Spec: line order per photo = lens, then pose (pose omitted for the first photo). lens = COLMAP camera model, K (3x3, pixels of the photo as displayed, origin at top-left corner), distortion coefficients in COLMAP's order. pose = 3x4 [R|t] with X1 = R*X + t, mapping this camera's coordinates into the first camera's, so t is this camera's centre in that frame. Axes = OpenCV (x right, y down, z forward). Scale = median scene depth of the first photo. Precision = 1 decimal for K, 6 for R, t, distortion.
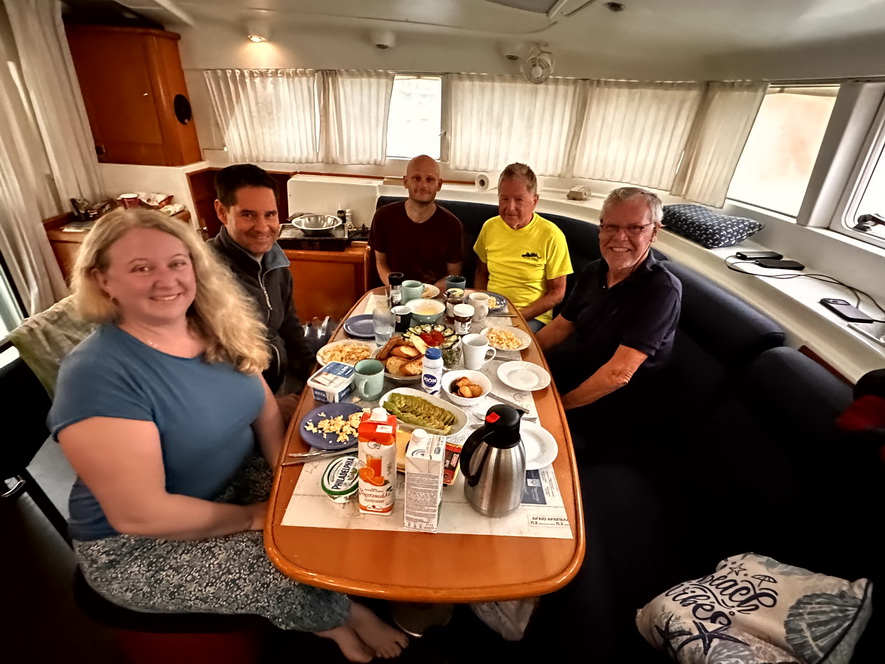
lens RADIAL K [[449.4, 0, 442.5], [0, 449.4, 332.0], [0, 0, 1]] dist [0.001212, -0.000311]
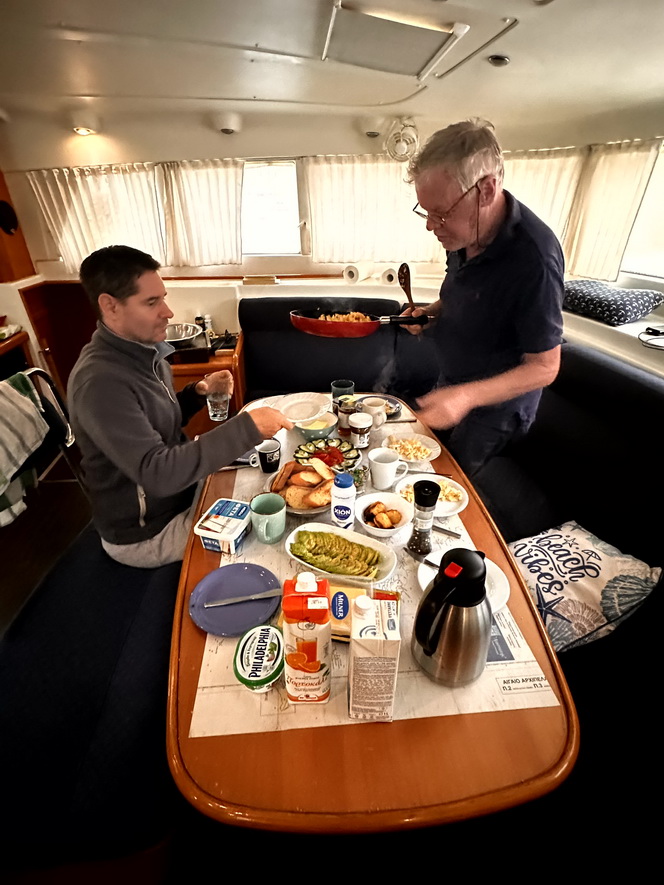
lens RADIAL K [[449.4, 0, 328.4], [0, 449.4, 436.4], [0, 0, 1]] dist [0.001212, -0.000311]
pose [[0.993907, -0.095899, 0.054342, -0.057855], [0.094985, 0.995294, 0.019162, -0.034926], [-0.055924, -0.013883, 0.998339, 0.114334]]
